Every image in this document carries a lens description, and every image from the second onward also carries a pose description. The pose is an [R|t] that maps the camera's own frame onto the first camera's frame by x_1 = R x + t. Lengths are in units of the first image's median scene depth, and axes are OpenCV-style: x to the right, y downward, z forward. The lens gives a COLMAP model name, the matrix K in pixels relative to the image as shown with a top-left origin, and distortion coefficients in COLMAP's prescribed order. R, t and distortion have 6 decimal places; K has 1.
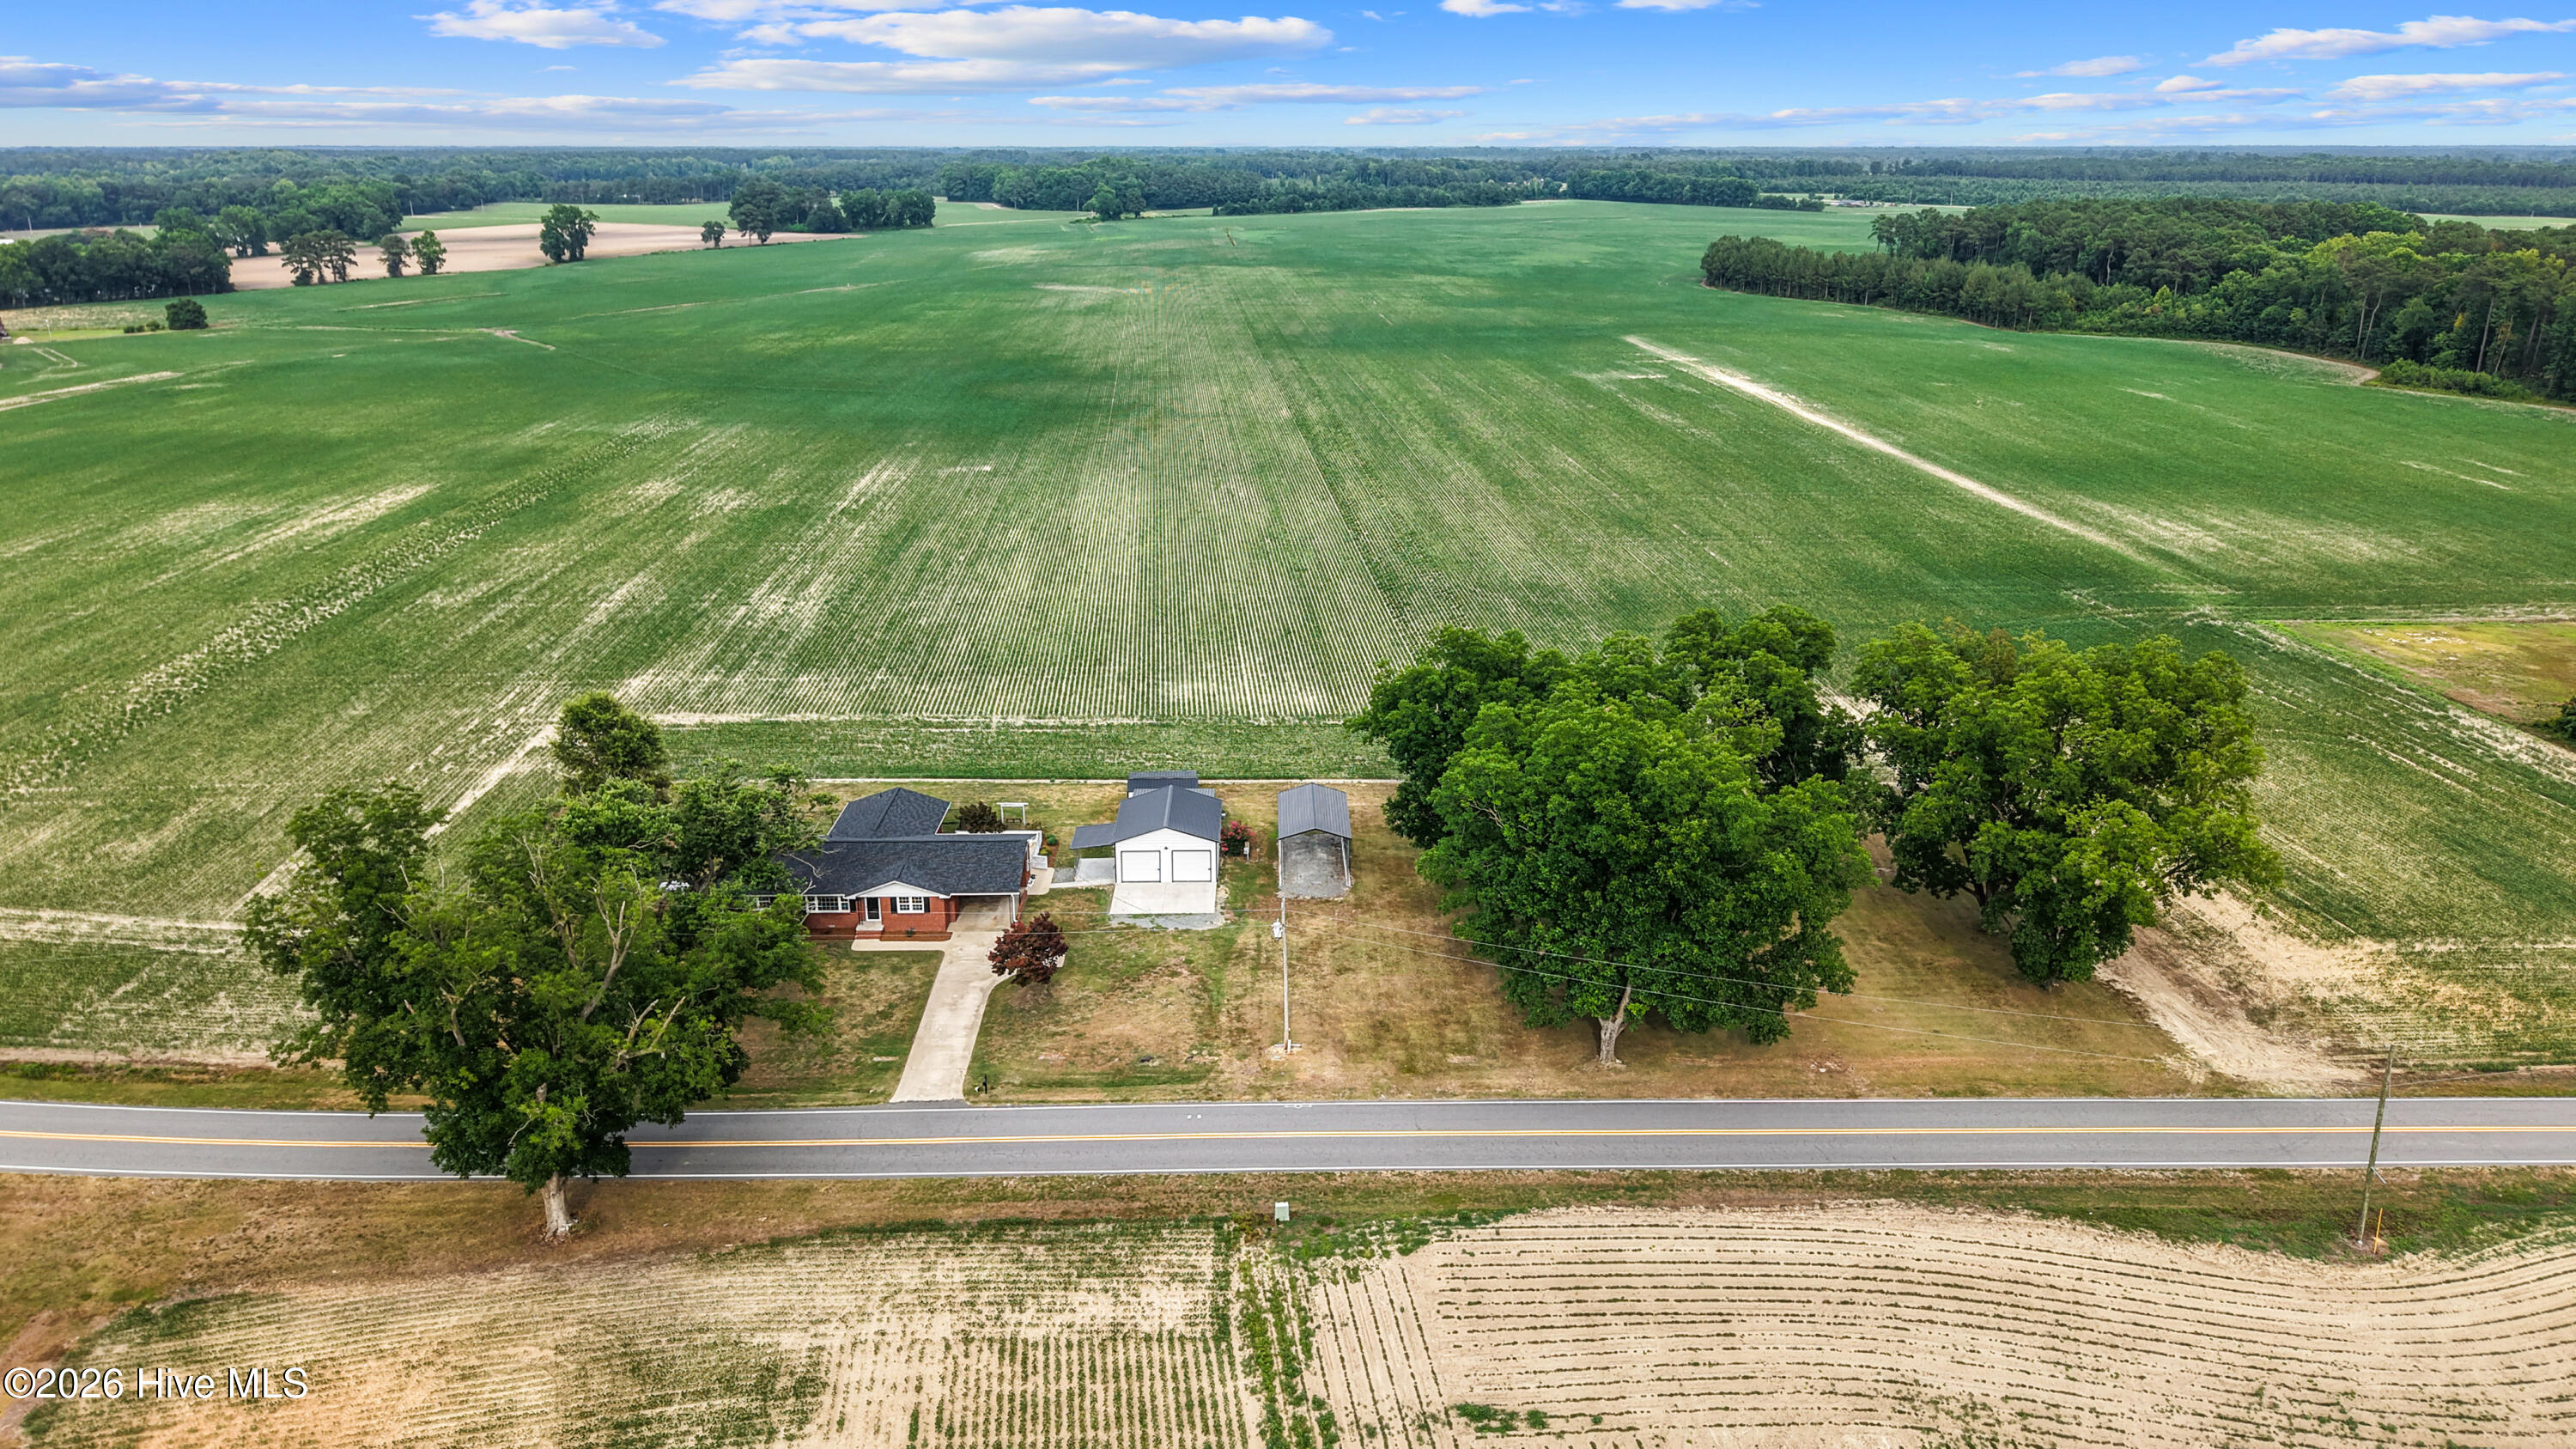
lens RADIAL K [[1736.7, 0, 1288.9], [0, 1736.7, 717.0], [0, 0, 1]] dist [0.021481, -0.021249]
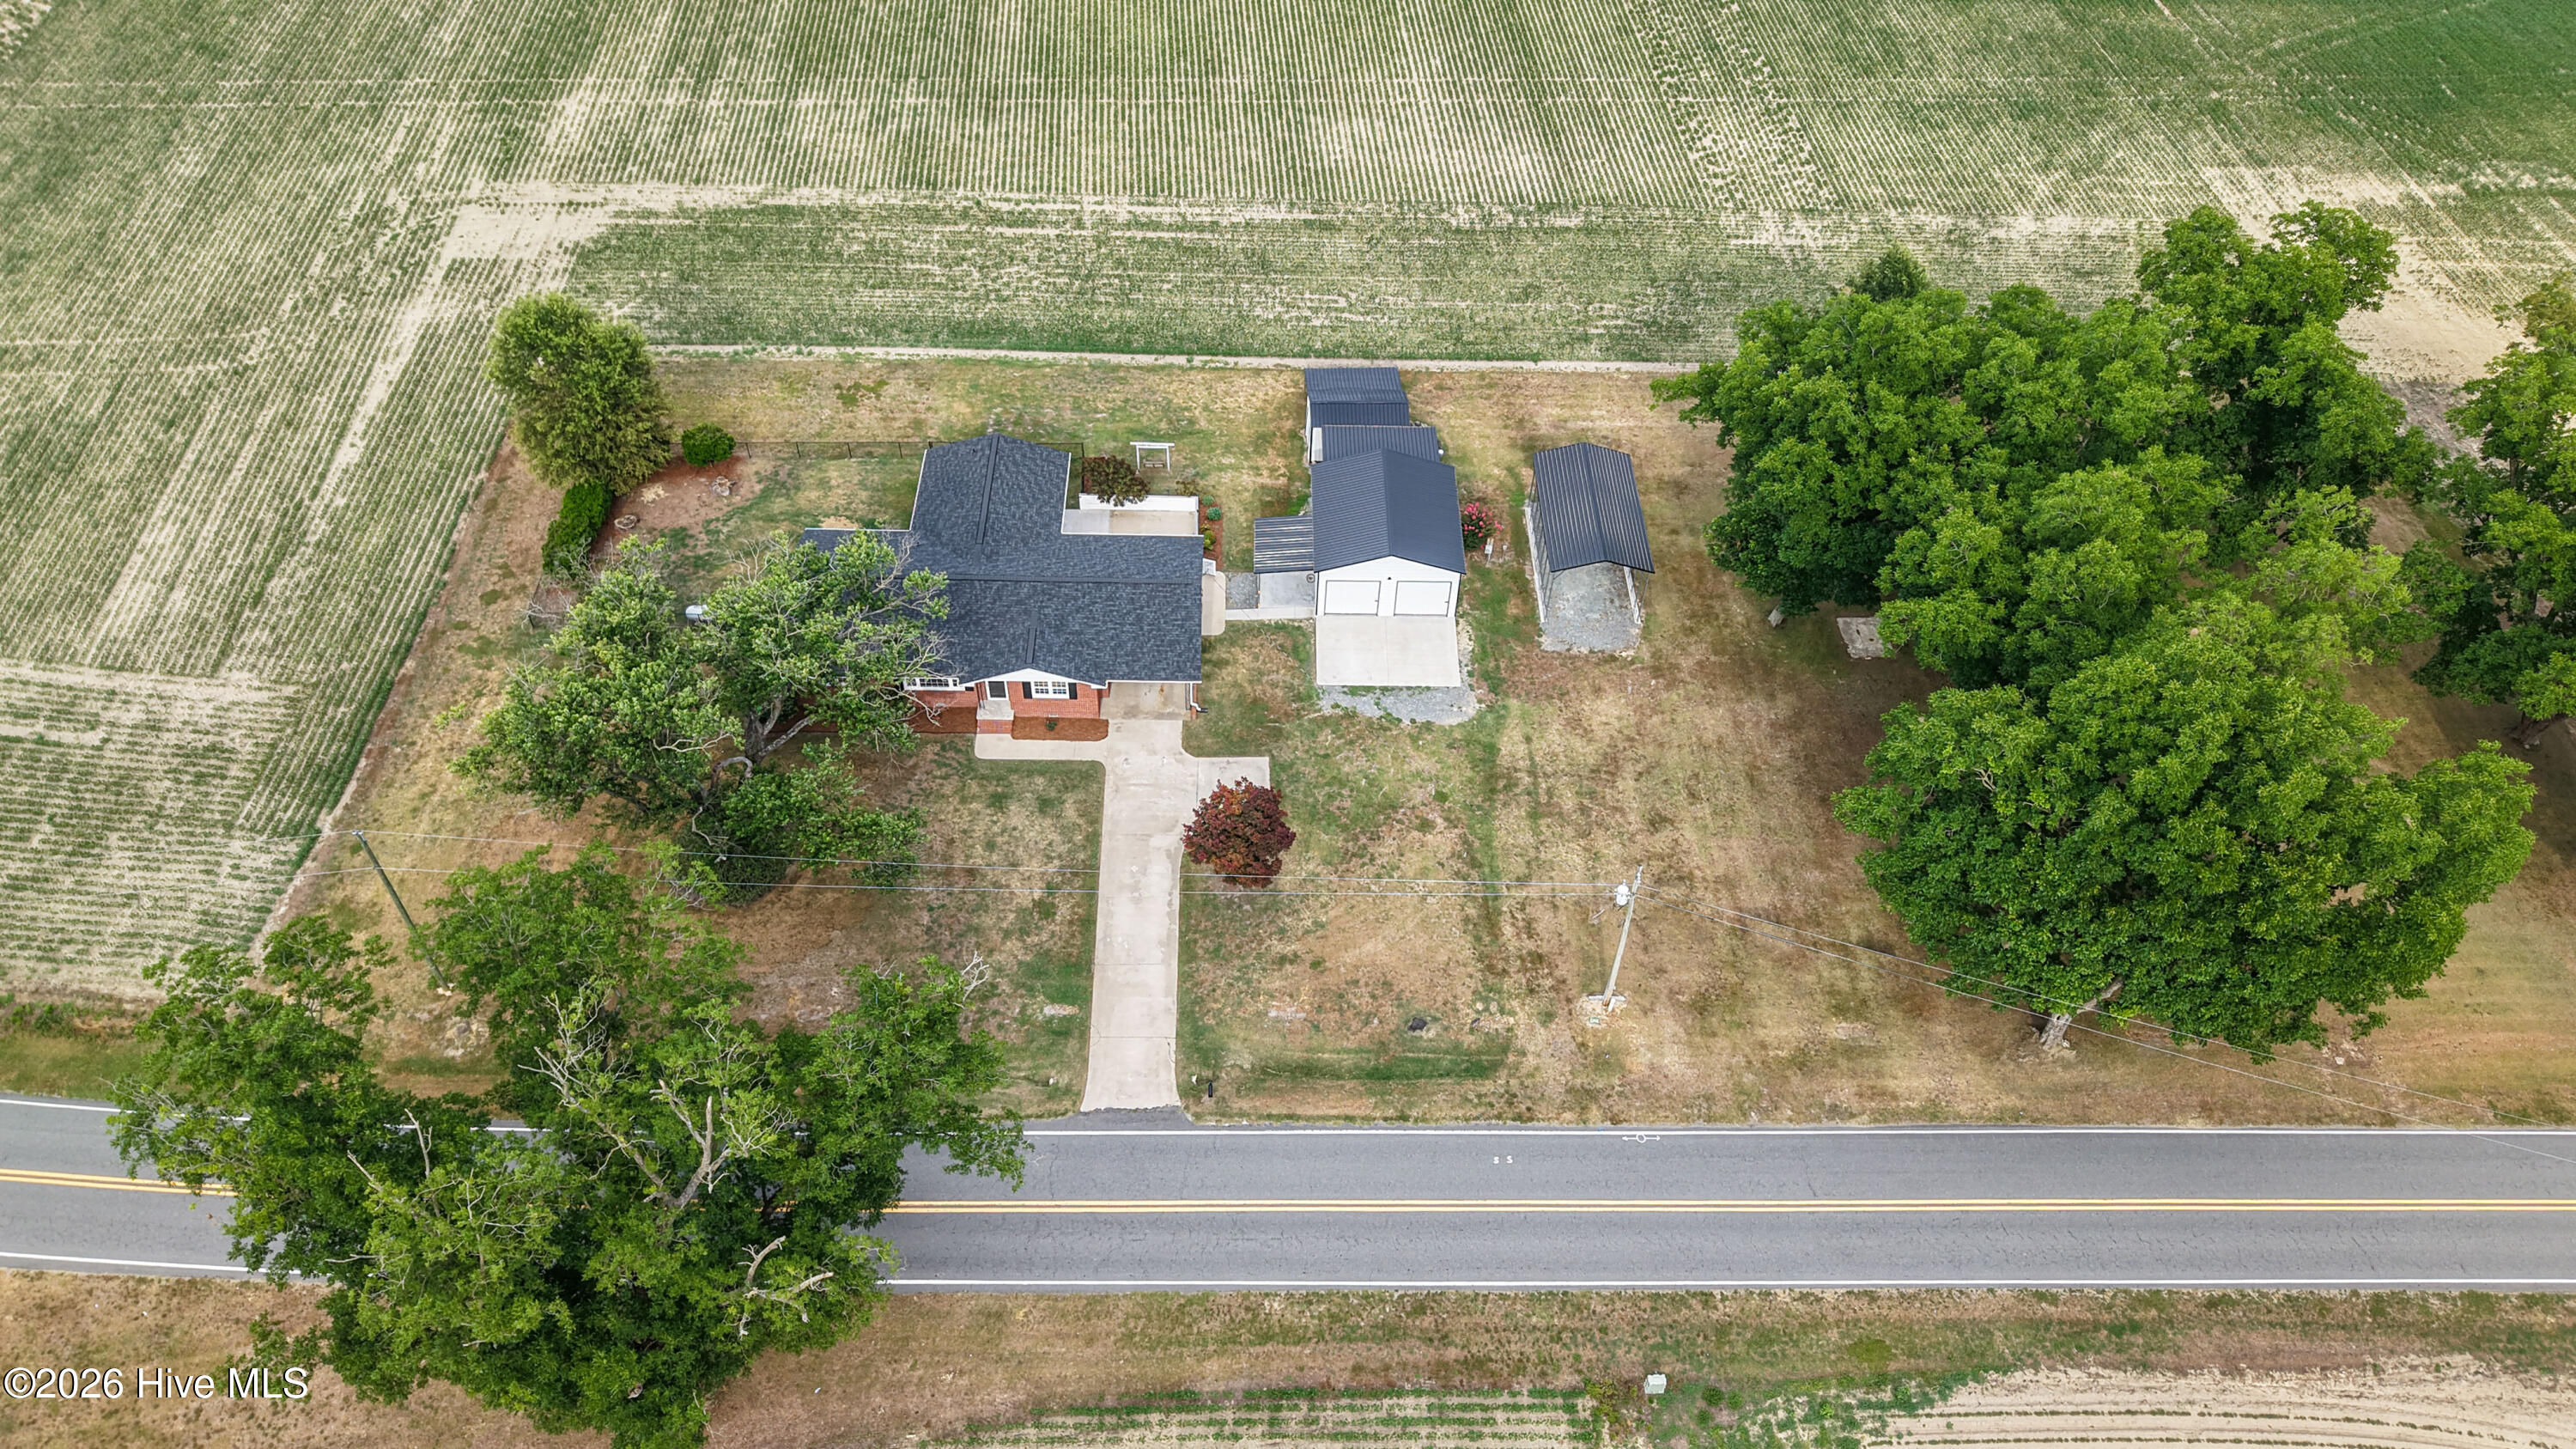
lens RADIAL K [[1760.0, 0, 1288.0], [0, 1760.0, 724.5], [0, 0, 1]] dist [0.035727, -0.038297]
pose [[0.999646, 0.020914, 0.016439, -0.133269], [-0.026291, 0.870943, 0.490681, -0.241492], [-0.004055, -0.490939, 0.871184, 0.365419]]
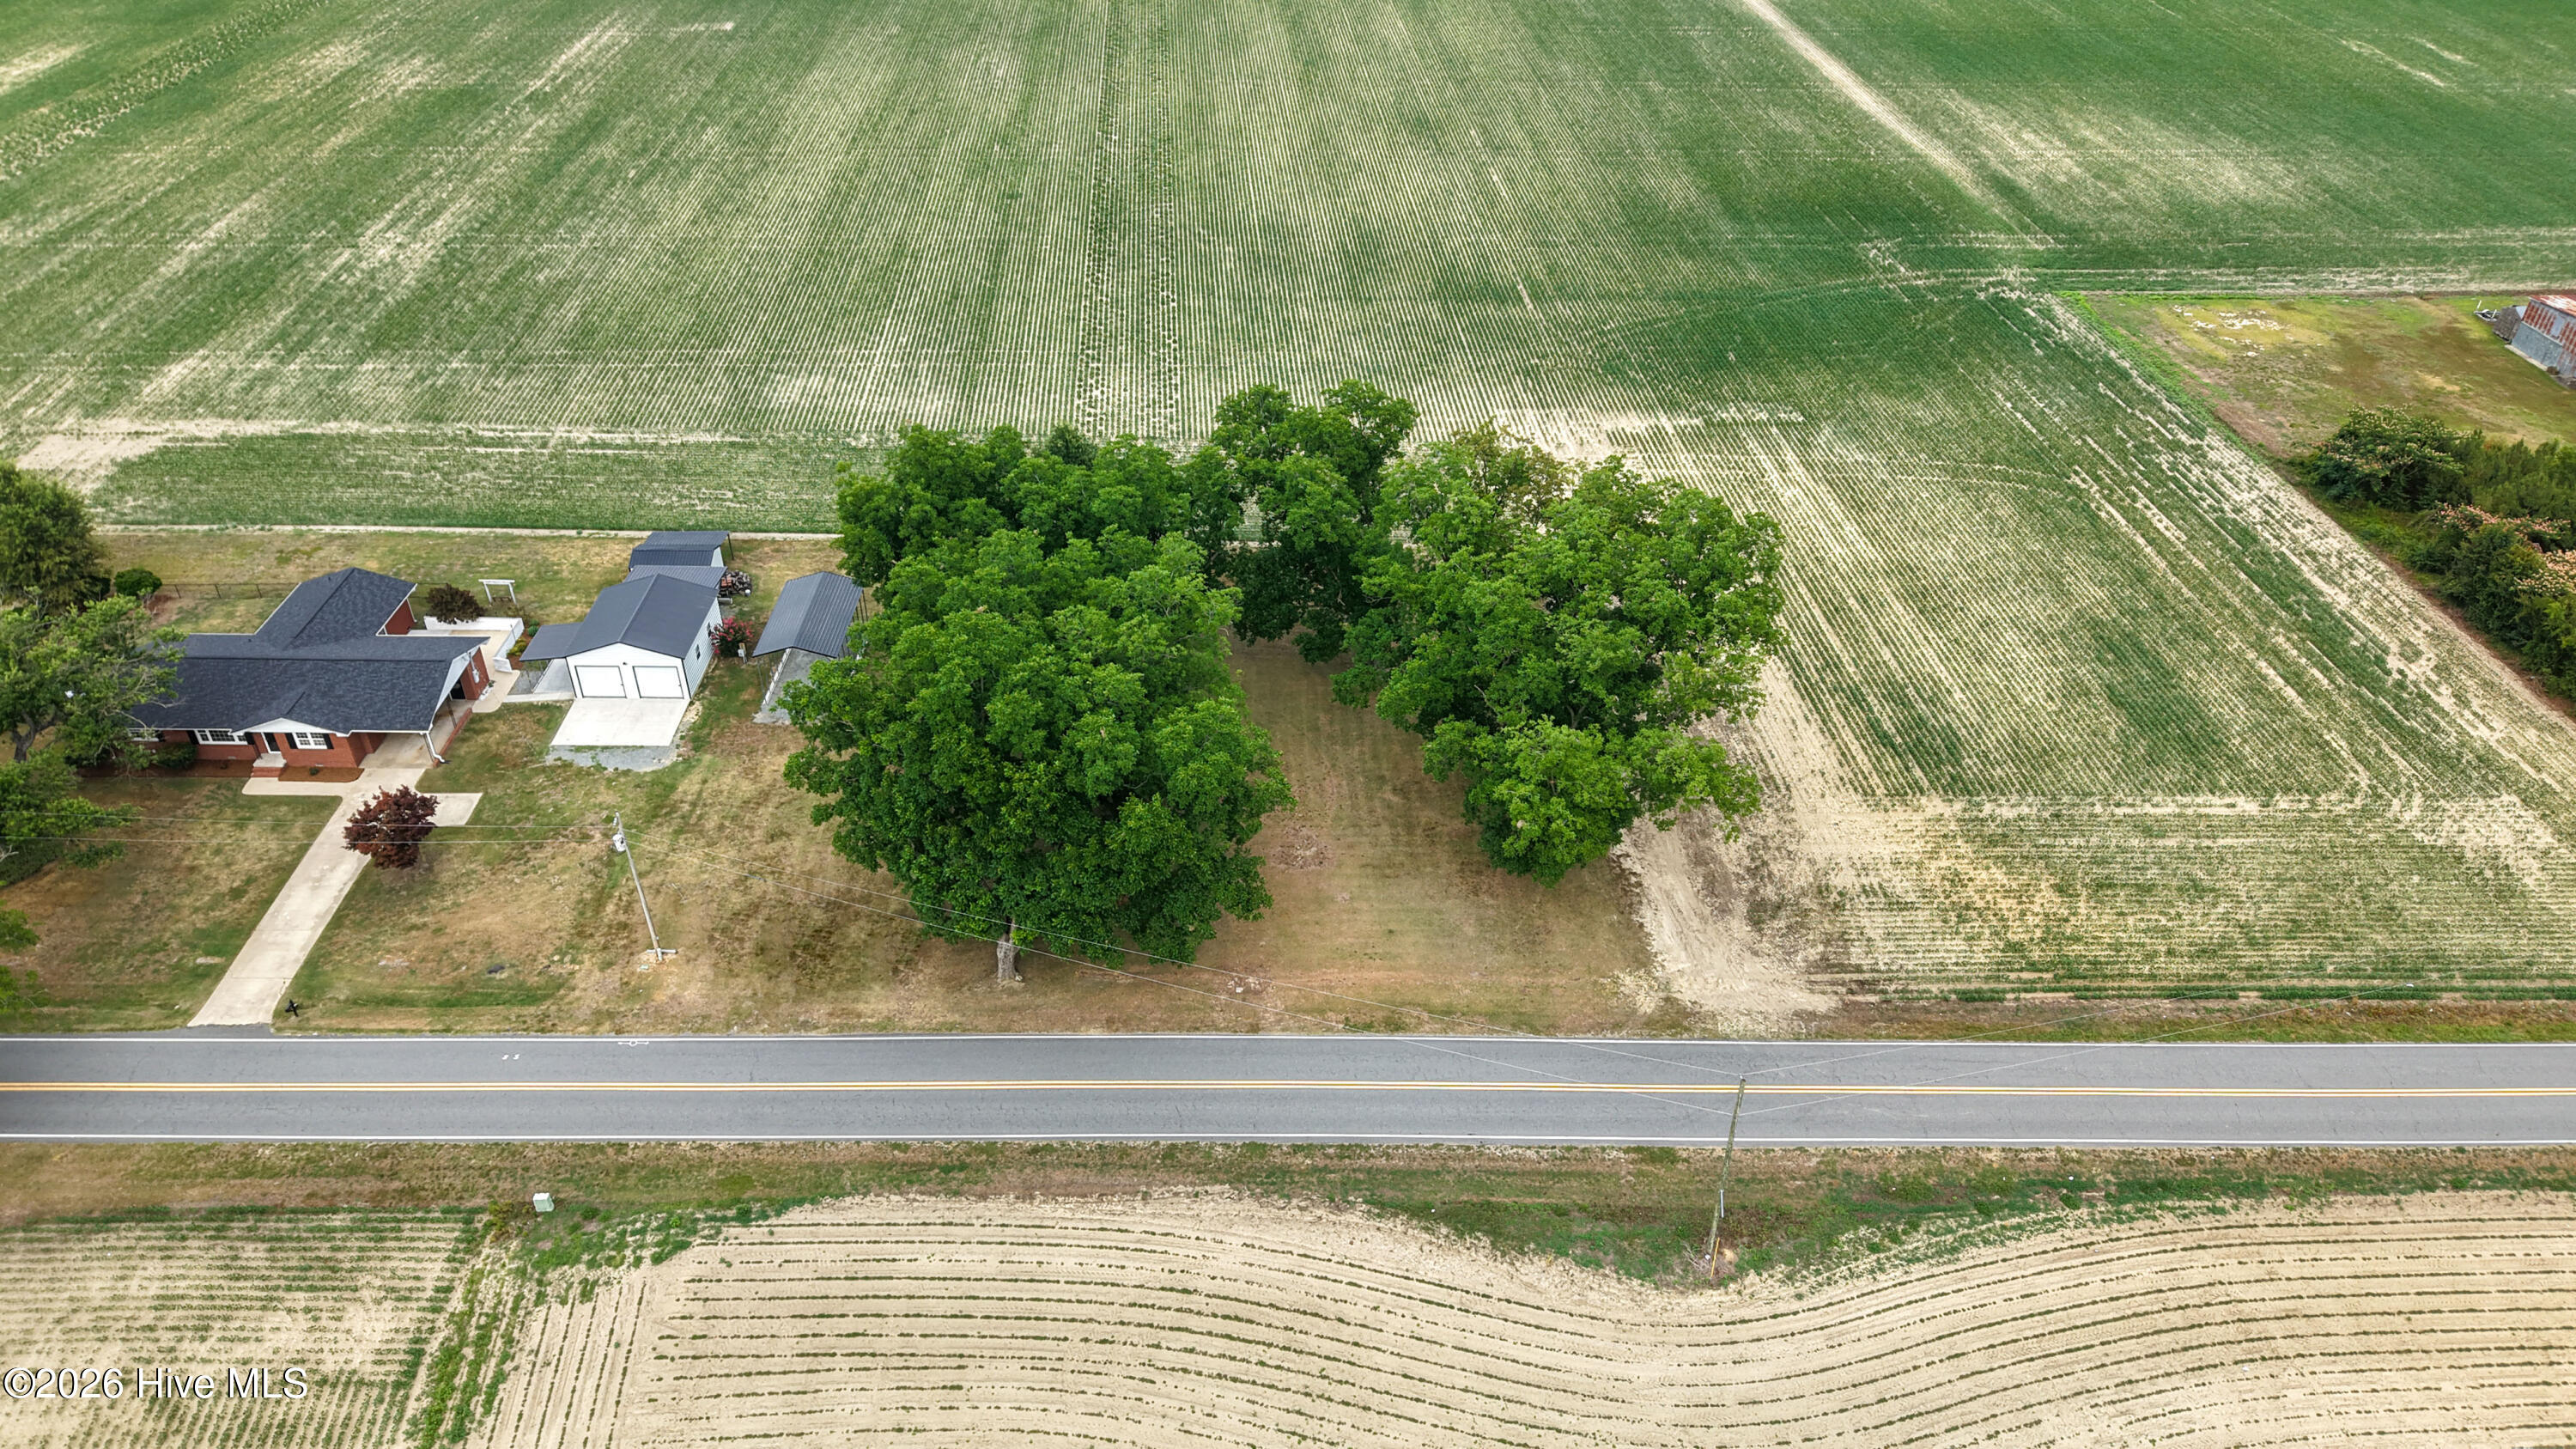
lens RADIAL K [[1763.7, 0, 1286.3], [0, 1763.7, 667.1], [0, 0, 1]] dist [0.023546, -0.028565]
pose [[0.999869, 0.016150, 0.000748, 0.286147], [-0.015782, 0.964983, 0.261839, -0.177147], [0.003507, -0.261816, 0.965111, 0.134411]]
